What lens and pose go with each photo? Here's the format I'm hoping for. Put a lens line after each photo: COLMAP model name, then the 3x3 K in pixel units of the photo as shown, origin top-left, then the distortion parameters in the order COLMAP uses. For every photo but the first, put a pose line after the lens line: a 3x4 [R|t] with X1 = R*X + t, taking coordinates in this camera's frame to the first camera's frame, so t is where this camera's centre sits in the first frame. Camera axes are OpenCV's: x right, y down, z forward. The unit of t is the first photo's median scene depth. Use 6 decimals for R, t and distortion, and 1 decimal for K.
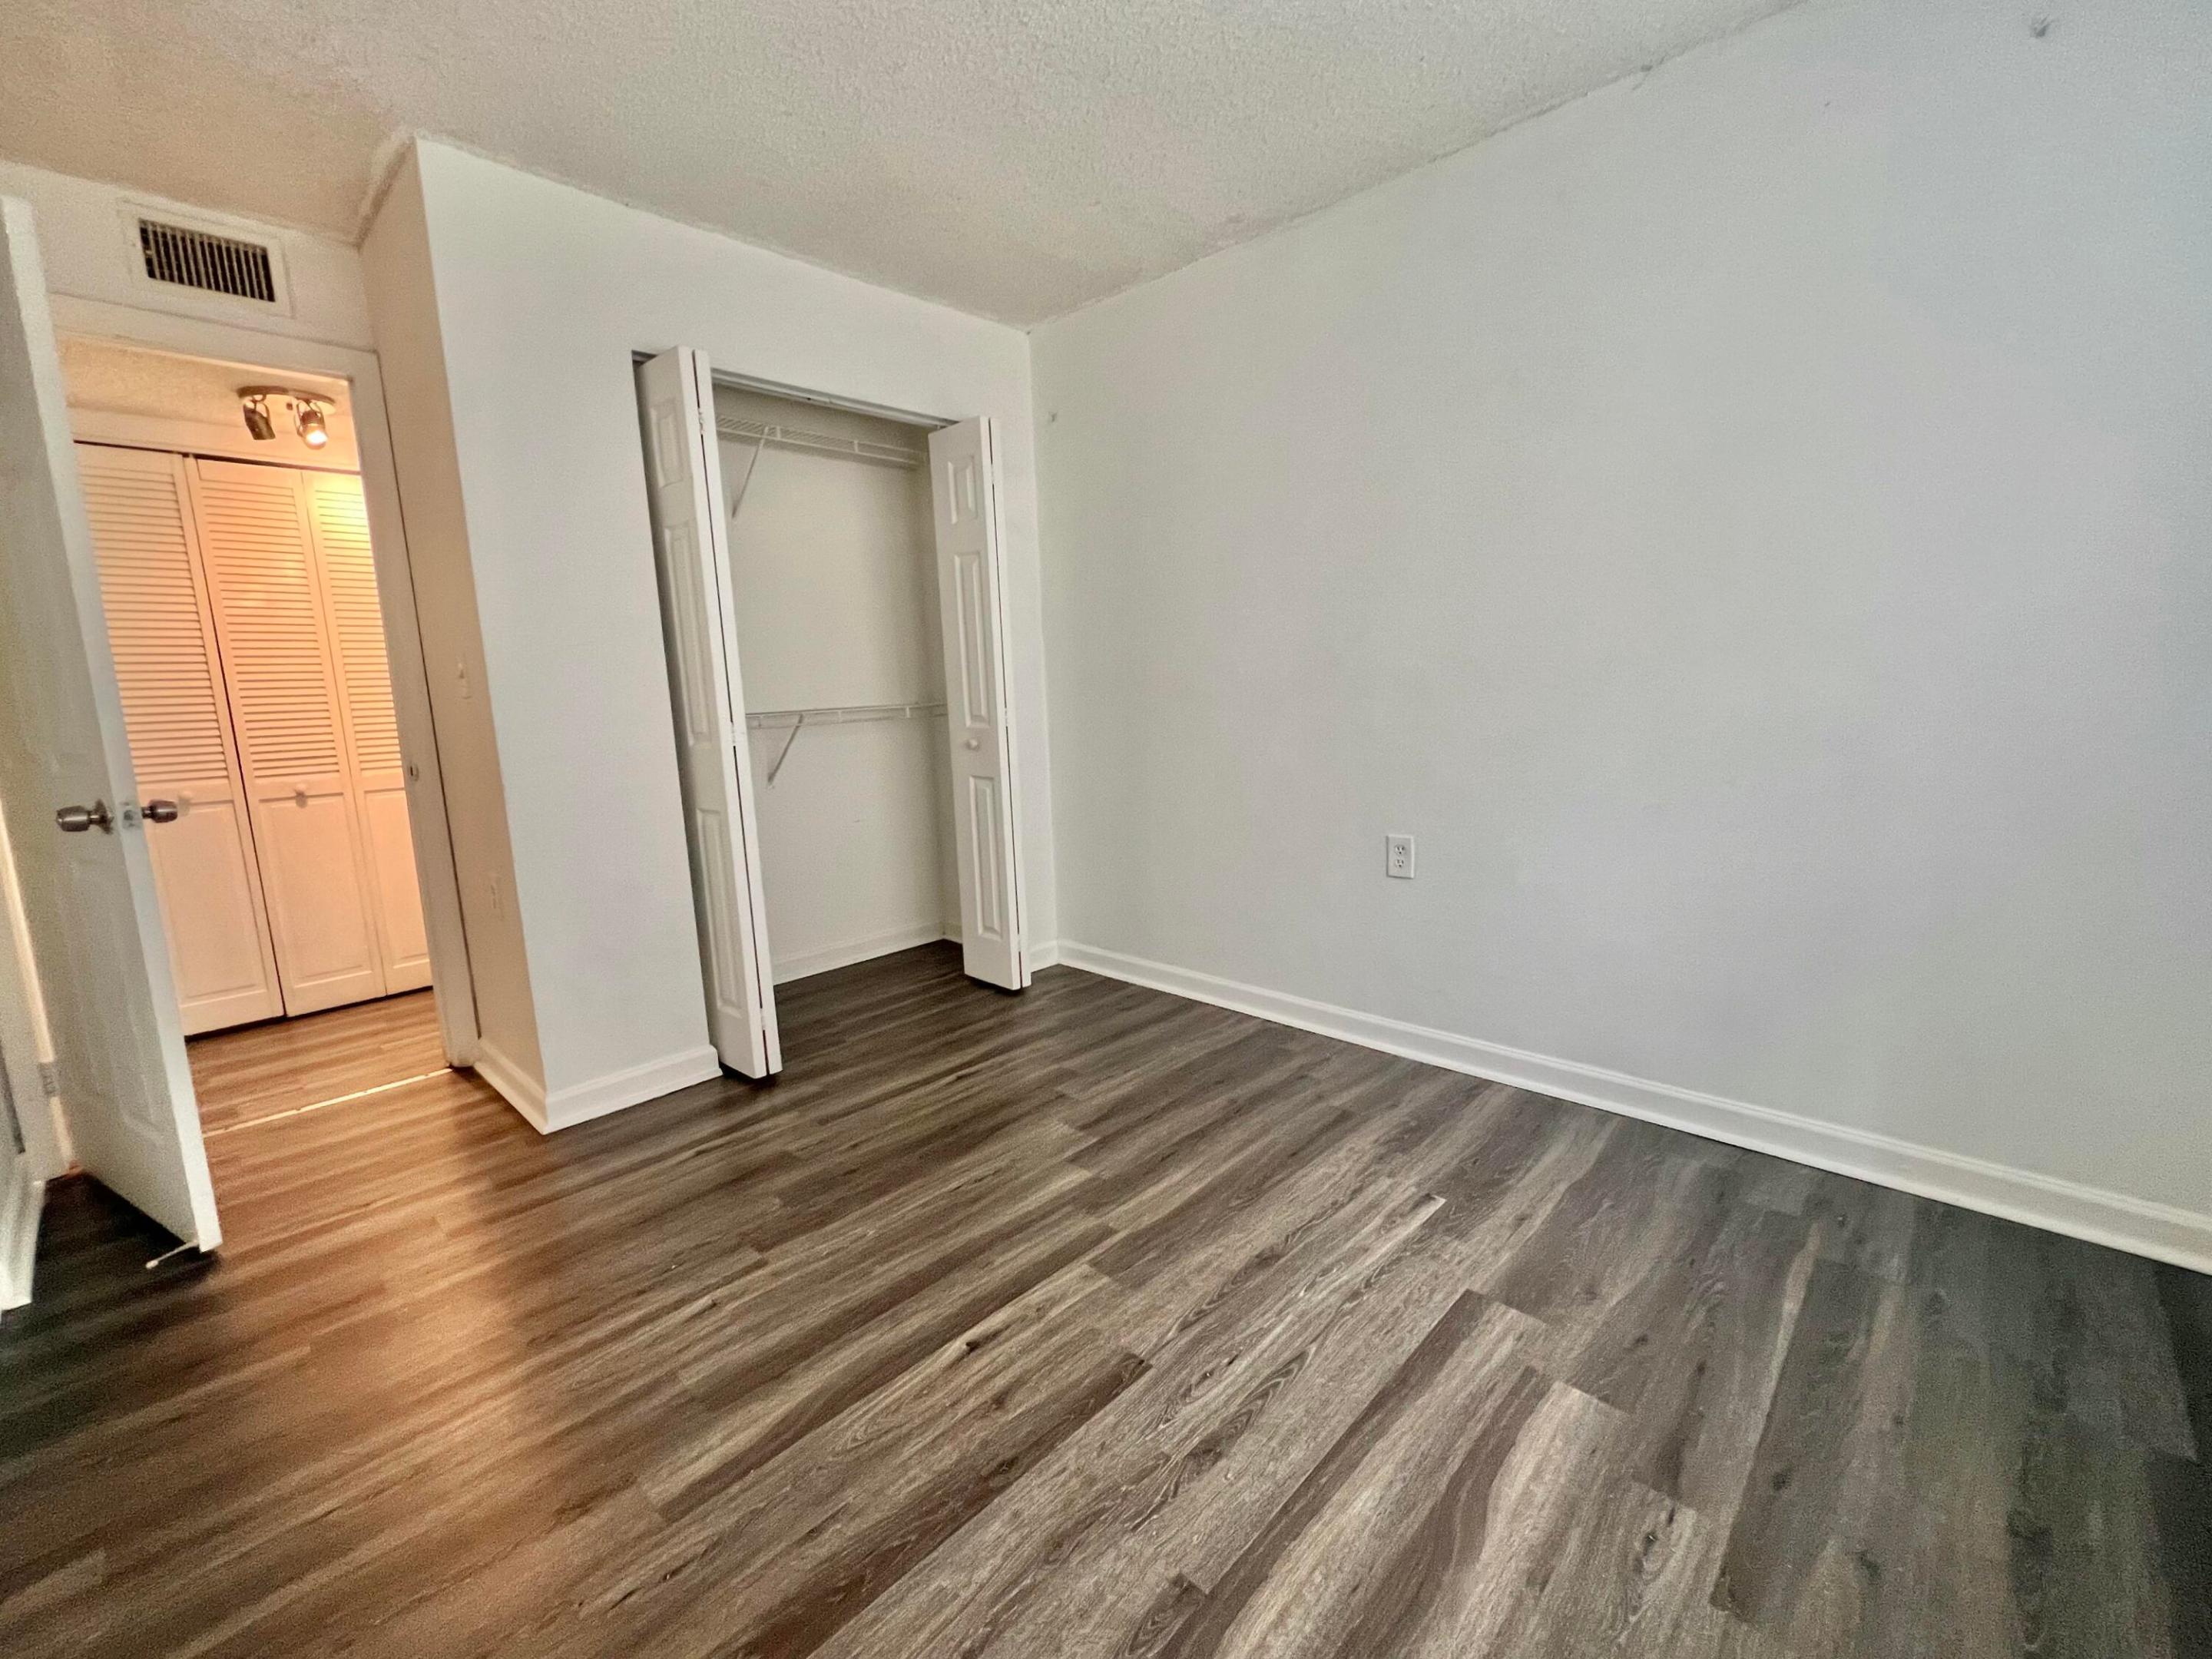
lens RADIAL K [[929.2, 0, 1111.9], [0, 929.2, 825.5], [0, 0, 1]] dist [-0.004987, 0.001719]
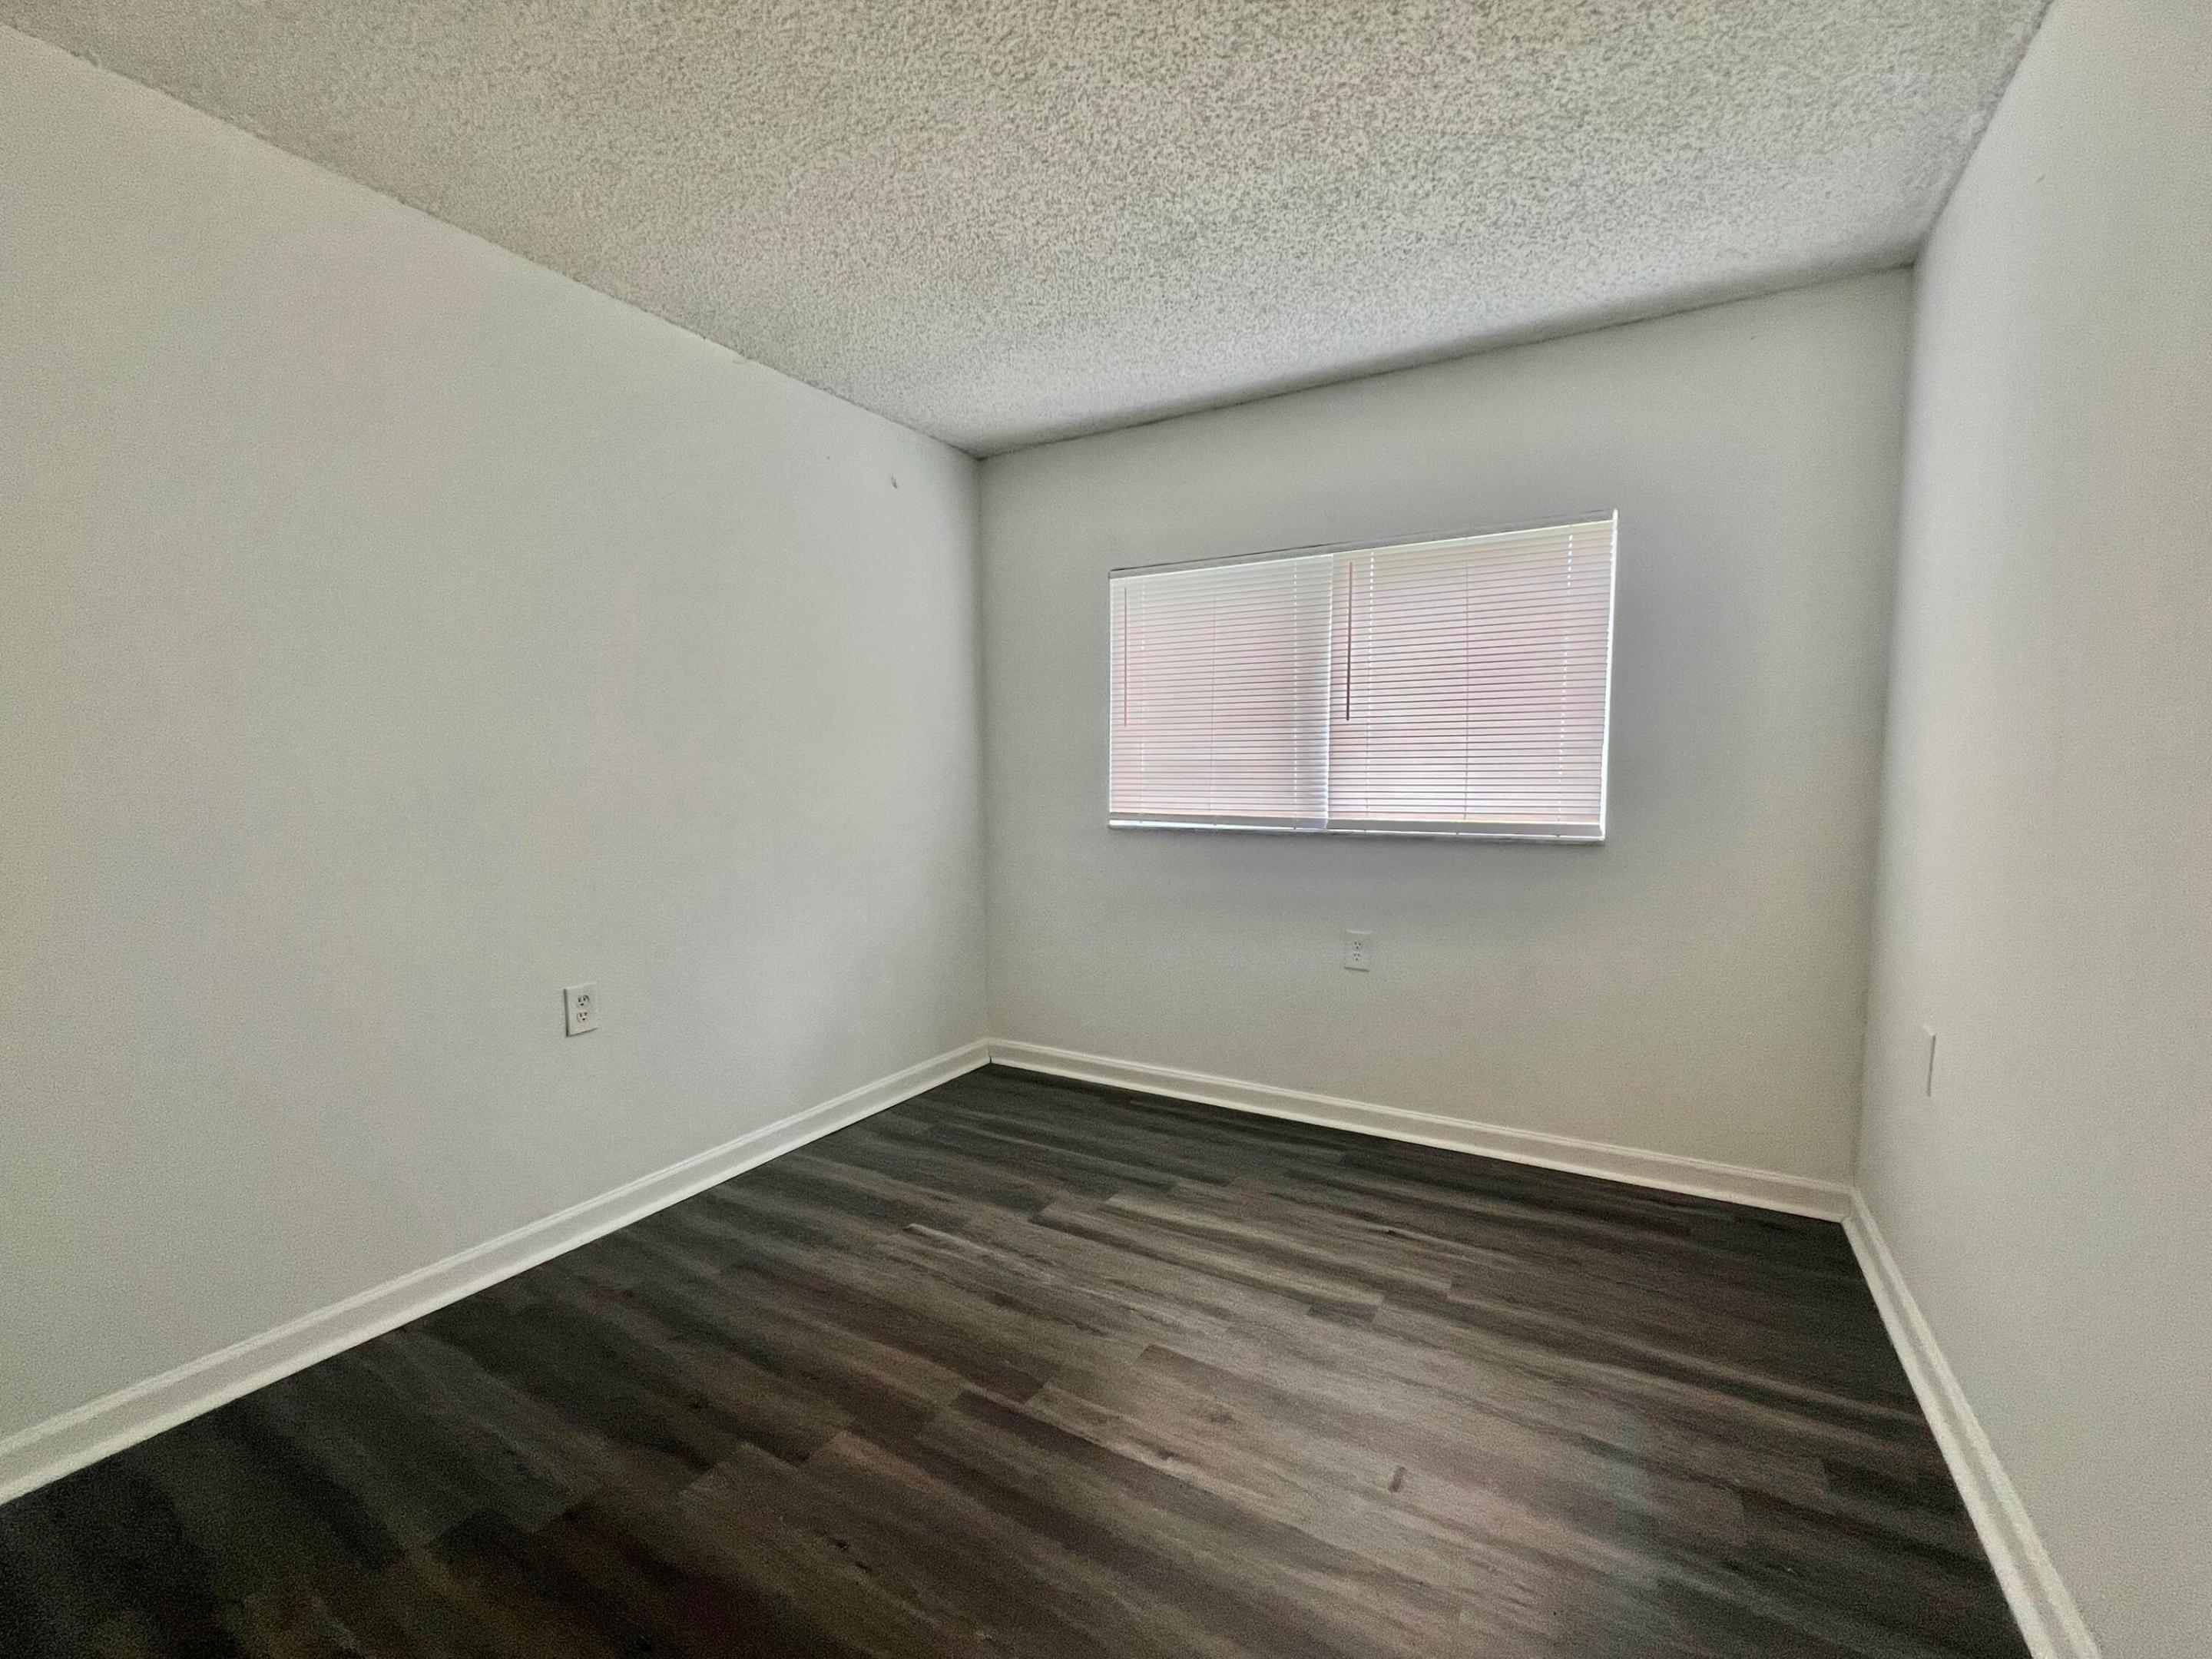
lens RADIAL K [[929.2, 0, 1113.3], [0, 929.2, 833.4], [0, 0, 1]] dist [-0.004987, 0.001719]
pose [[-0.235299, -0.036153, 0.971250, -0.876386], [0.161316, 0.983995, 0.075709, -0.154836], [-0.958442, 0.174492, -0.225701, 0.930618]]
